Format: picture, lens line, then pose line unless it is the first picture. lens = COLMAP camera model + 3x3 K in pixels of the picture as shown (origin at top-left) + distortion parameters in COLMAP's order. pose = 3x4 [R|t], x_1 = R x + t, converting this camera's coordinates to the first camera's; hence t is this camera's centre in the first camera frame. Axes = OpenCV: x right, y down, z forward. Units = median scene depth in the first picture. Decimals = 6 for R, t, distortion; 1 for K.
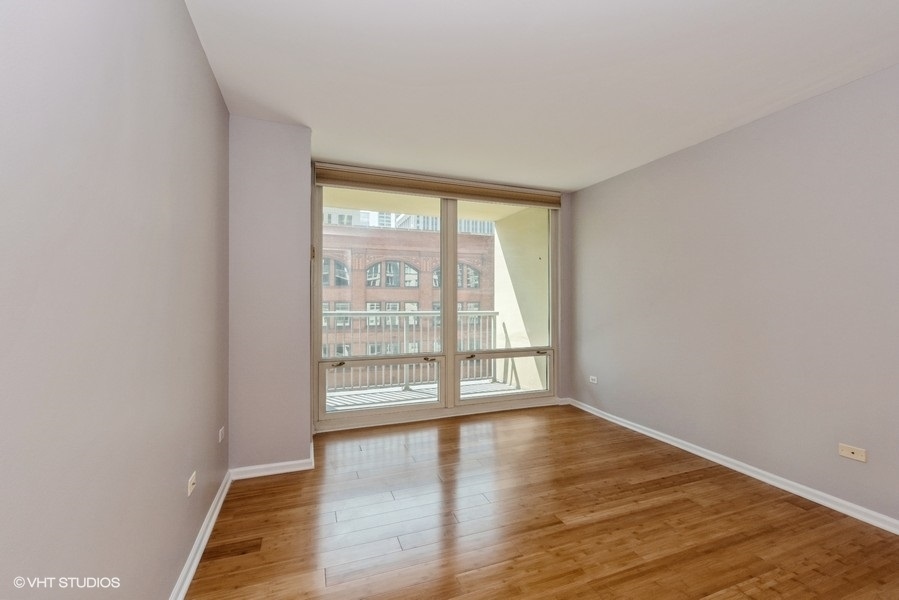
lens RADIAL K [[386.6, 0, 463.0], [0, 386.6, 298.6], [0, 0, 1]] dist [0.001164, 0.000074]
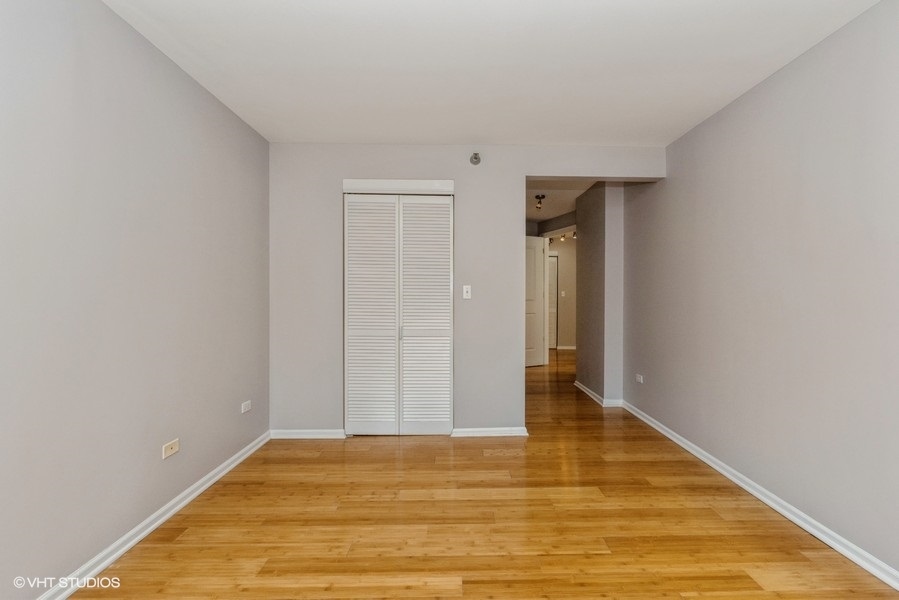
lens RADIAL K [[386.6, 0, 463.0], [0, 386.6, 298.6], [0, 0, 1]] dist [0.001164, 0.000074]
pose [[-0.936048, -0.011872, 0.351672, -0.005338], [-0.013275, 0.999911, -0.001578, 0.018550], [-0.351622, -0.006146, -0.936122, 1.733870]]
